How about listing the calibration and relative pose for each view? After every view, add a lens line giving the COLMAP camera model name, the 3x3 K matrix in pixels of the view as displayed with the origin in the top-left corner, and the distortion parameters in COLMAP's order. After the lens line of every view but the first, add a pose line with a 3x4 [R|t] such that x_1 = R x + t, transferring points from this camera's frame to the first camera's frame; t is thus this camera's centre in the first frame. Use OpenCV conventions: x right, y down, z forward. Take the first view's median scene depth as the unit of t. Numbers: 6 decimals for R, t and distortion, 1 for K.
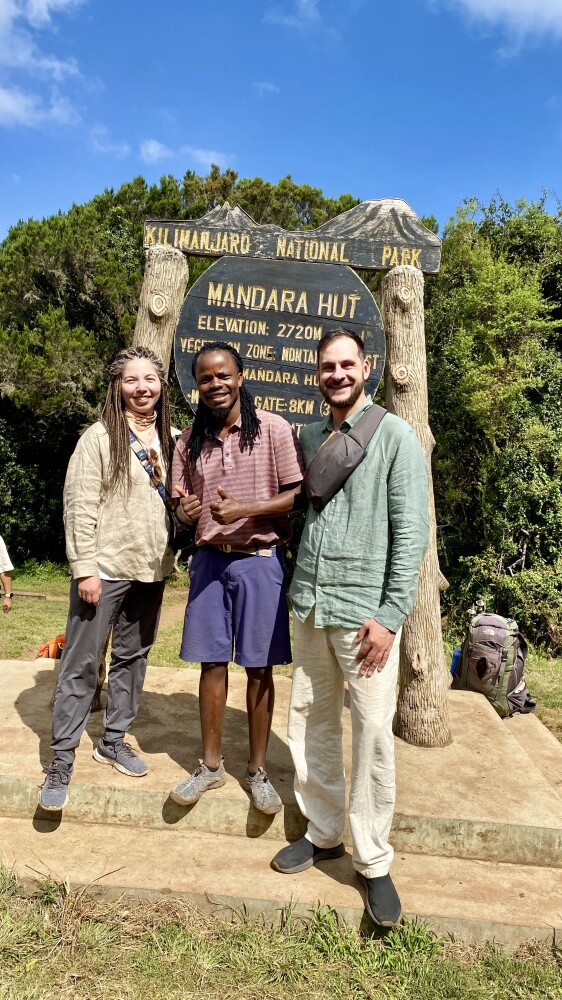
lens RADIAL K [[794.1, 0, 282.4], [0, 794.1, 506.5], [0, 0, 1]] dist [0.054864, -0.042681]
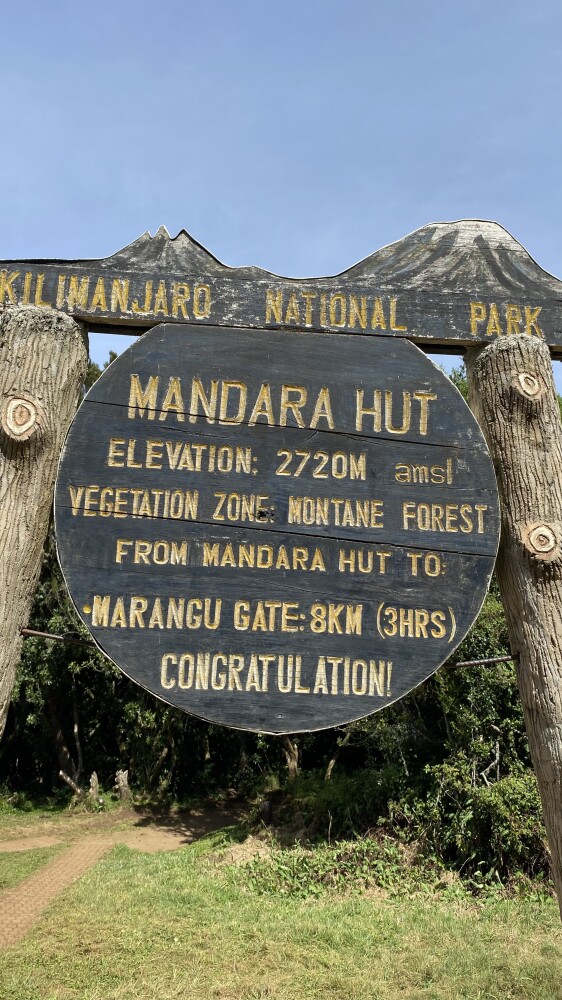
lens RADIAL K [[794.1, 0, 290.0], [0, 794.1, 484.6], [0, 0, 1]] dist [0.054864, -0.042681]
pose [[0.990921, -0.034786, 0.129870, -0.060673], [0.066378, 0.966596, -0.247561, -0.088950], [-0.116920, 0.253934, 0.960129, 0.538699]]
